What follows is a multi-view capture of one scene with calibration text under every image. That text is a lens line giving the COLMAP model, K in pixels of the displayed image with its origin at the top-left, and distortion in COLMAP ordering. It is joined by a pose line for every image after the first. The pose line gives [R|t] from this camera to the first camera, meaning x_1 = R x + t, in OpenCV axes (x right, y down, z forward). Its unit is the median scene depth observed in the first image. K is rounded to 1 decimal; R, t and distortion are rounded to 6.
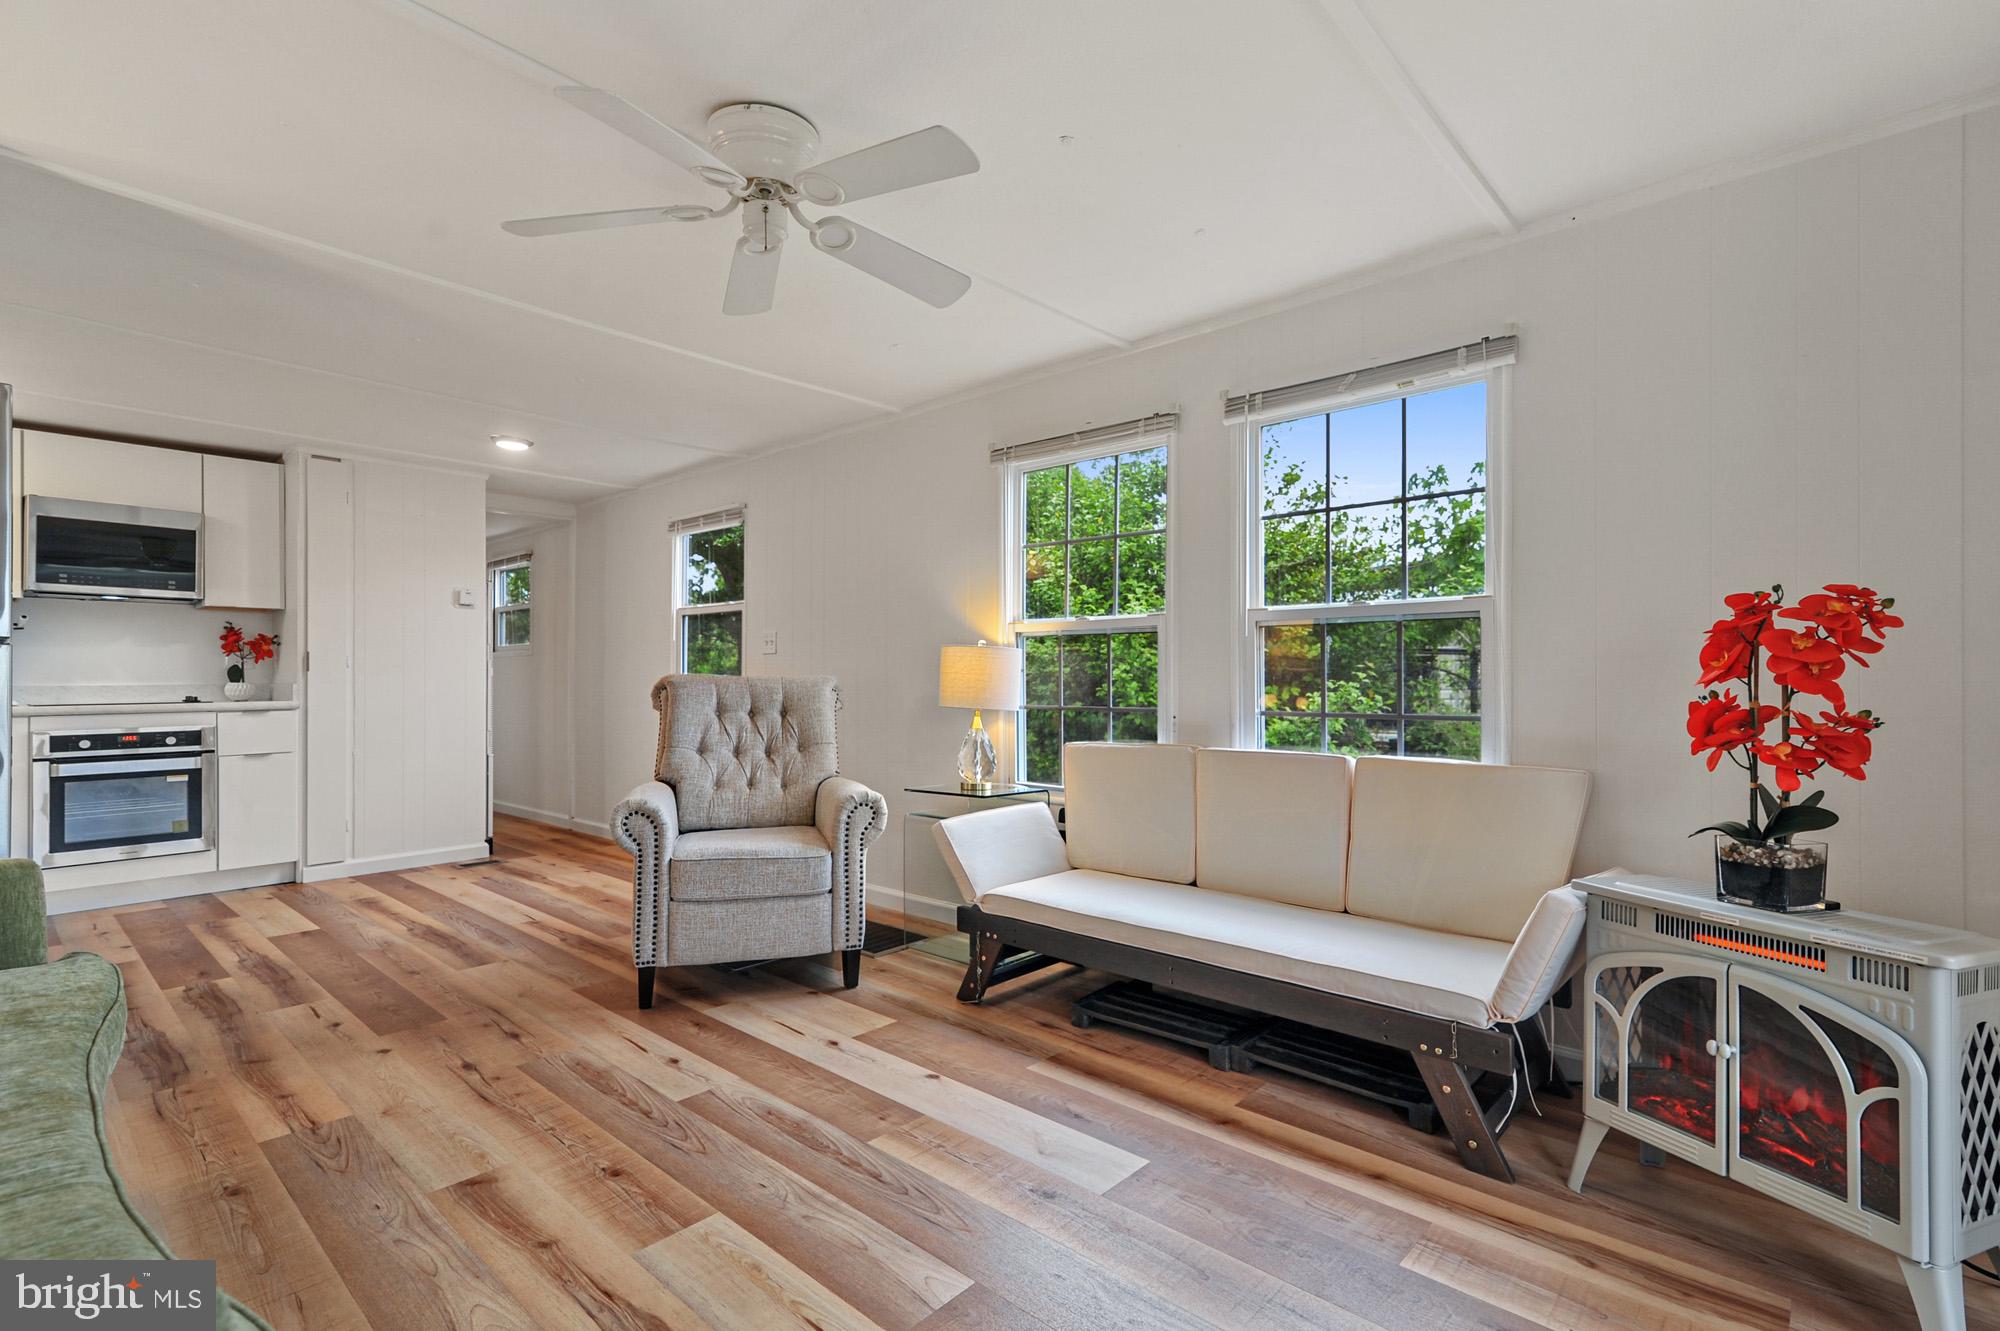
lens RADIAL K [[929.0, 0, 1010.4], [0, 929.0, 674.0], [0, 0, 1]] dist [0.013771, -0.003176]
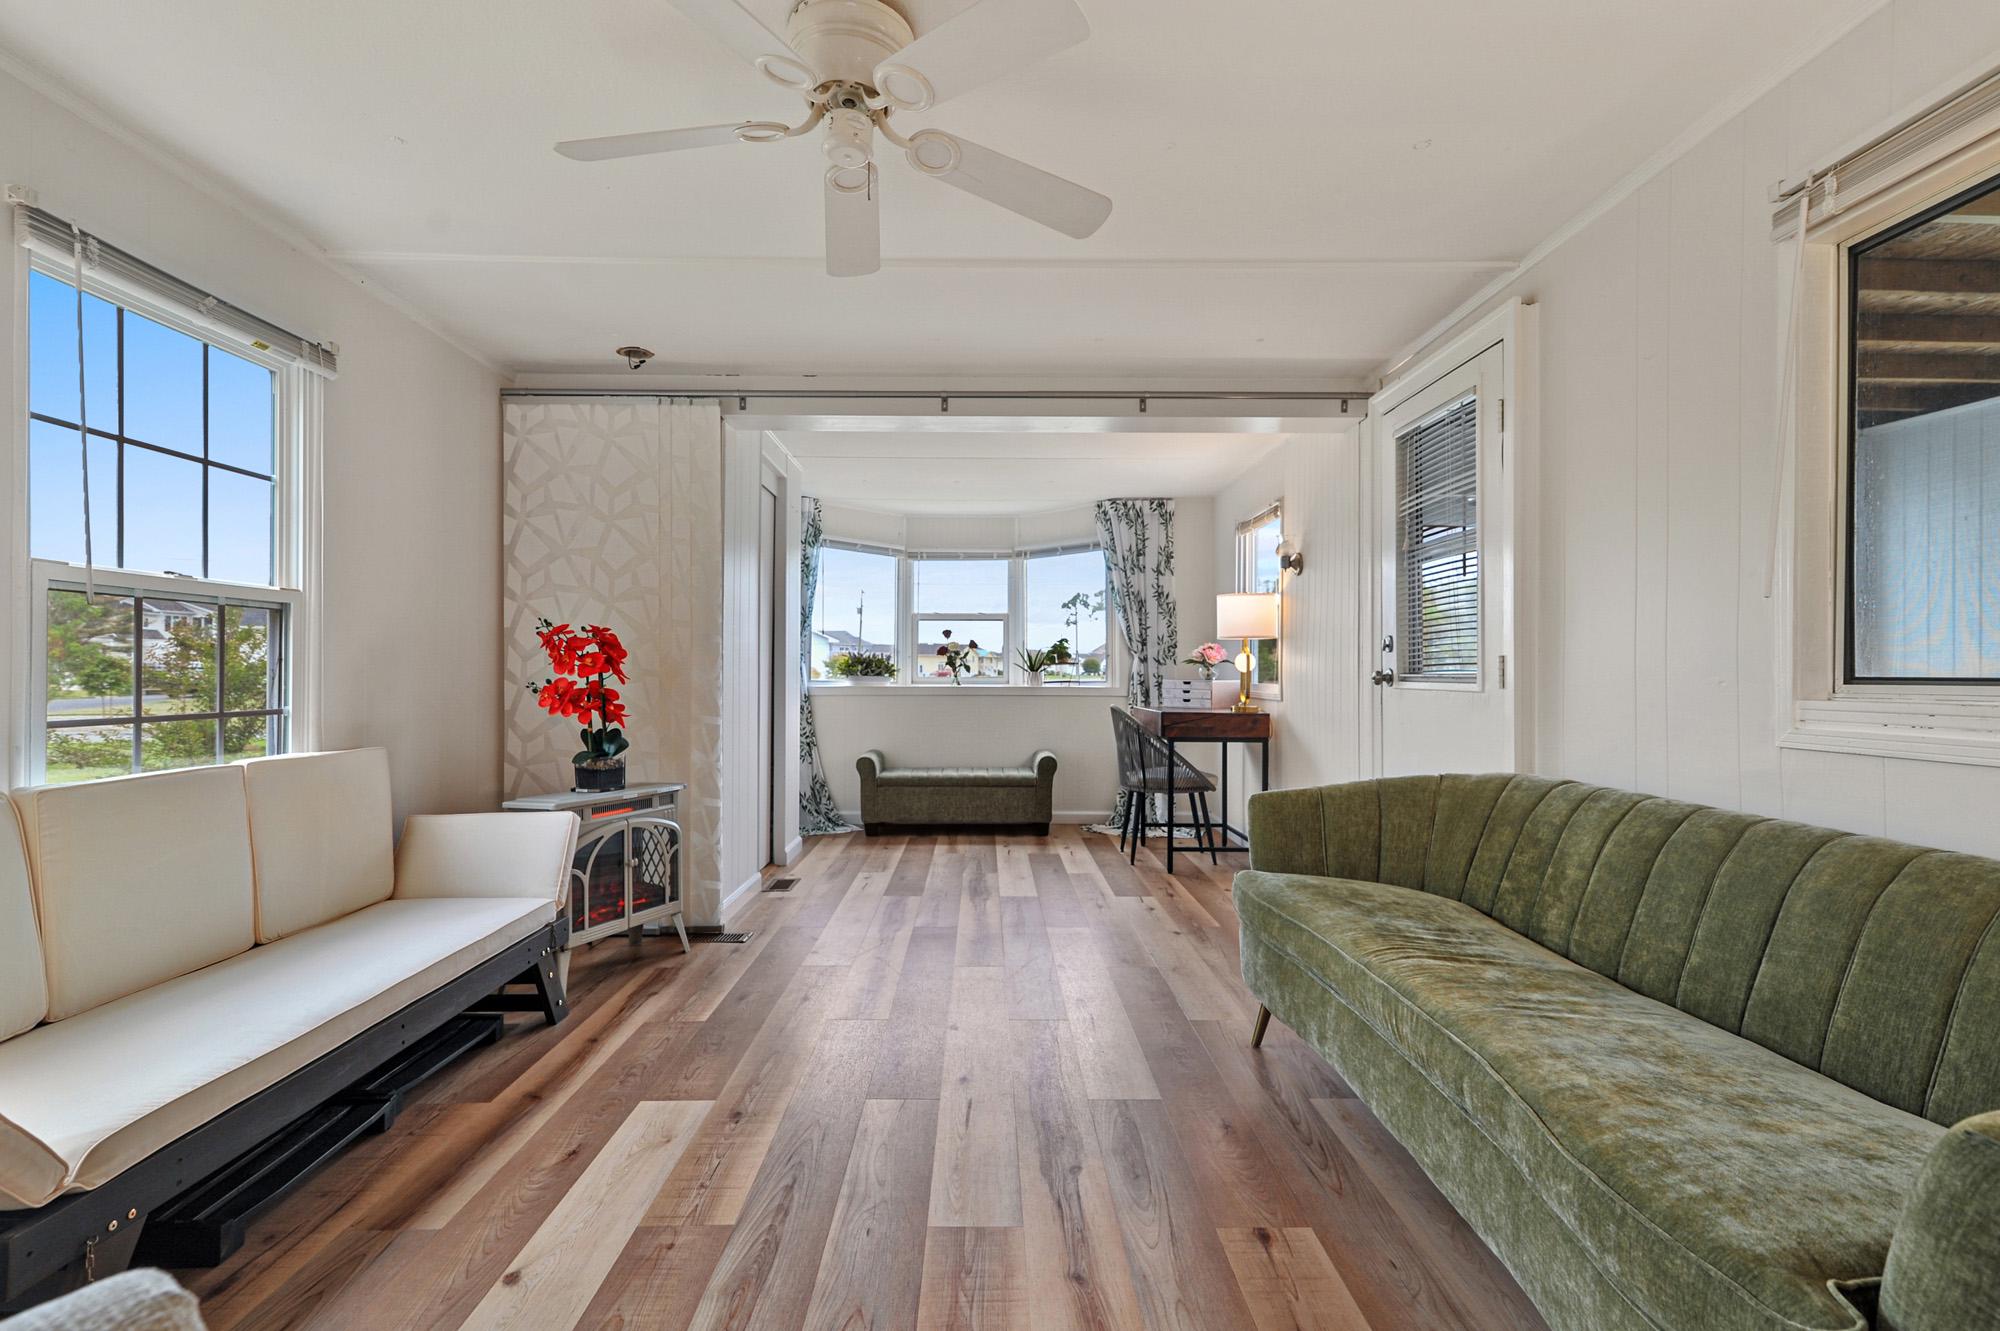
lens RADIAL K [[929.0, 0, 992.9], [0, 929.0, 663.8], [0, 0, 1]] dist [0.013771, -0.003176]
pose [[-0.676886, 0.006622, 0.736058, -0.628442], [-0.005252, 0.999891, -0.013825, 0.005861], [-0.736069, -0.013224, -0.676777, 0.946062]]
